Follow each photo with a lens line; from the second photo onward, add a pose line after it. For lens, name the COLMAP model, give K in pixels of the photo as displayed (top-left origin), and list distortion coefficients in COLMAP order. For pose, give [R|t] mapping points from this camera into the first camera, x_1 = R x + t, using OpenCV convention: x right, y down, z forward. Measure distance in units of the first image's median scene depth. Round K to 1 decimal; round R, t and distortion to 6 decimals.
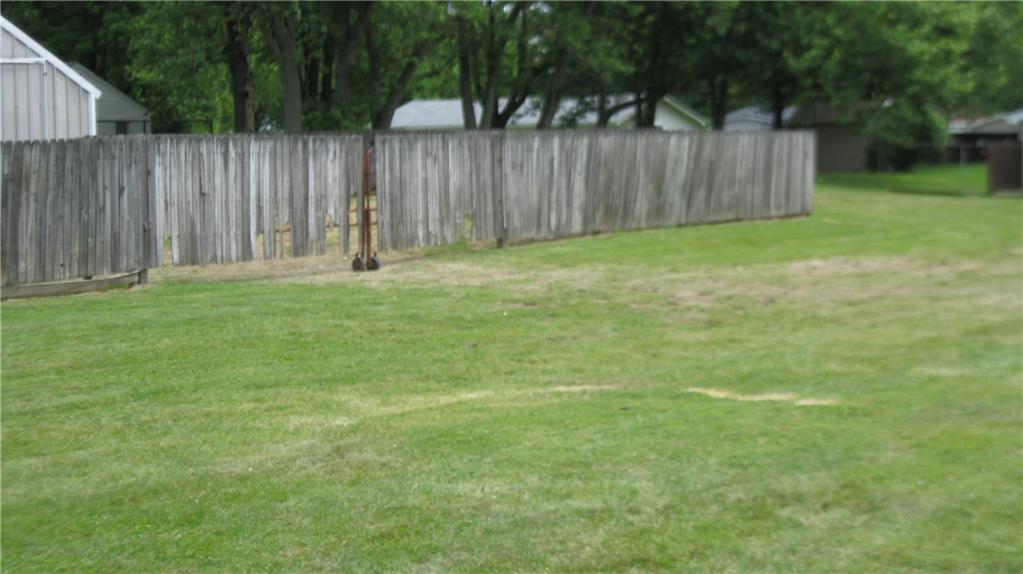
lens RADIAL K [[1917.0, 0, 511.5], [0, 1917.0, 287.0], [0, 0, 1]] dist [-0.125434, -0.147513]
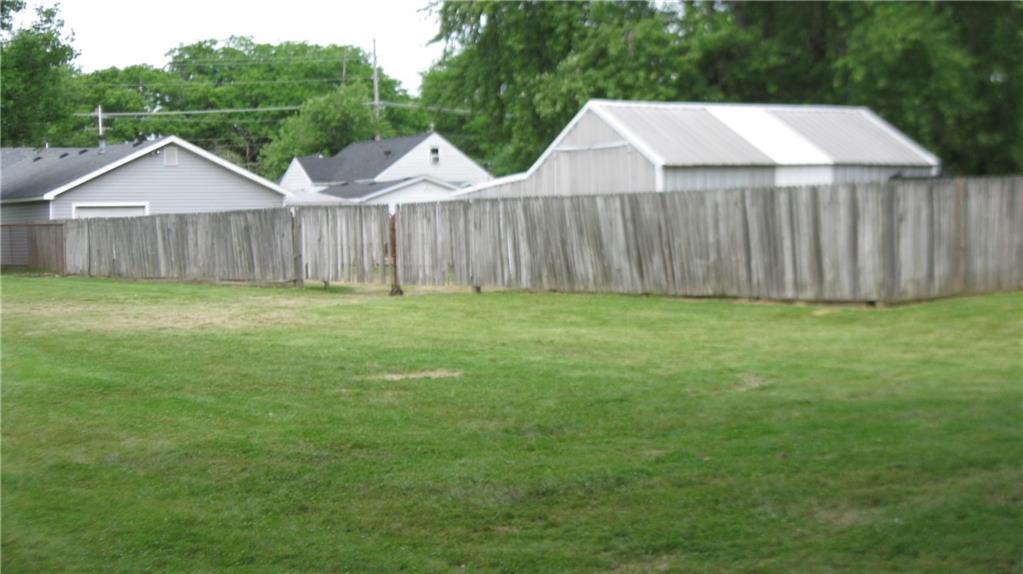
lens RADIAL K [[1917.0, 0, 511.5], [0, 1917.0, 287.0], [0, 0, 1]] dist [-0.125434, -0.147513]
pose [[-0.420551, 0.047797, -0.906009, 1.624477], [-0.046389, 0.996172, 0.074087, -0.173628], [0.906082, 0.073186, -0.416724, 2.302271]]
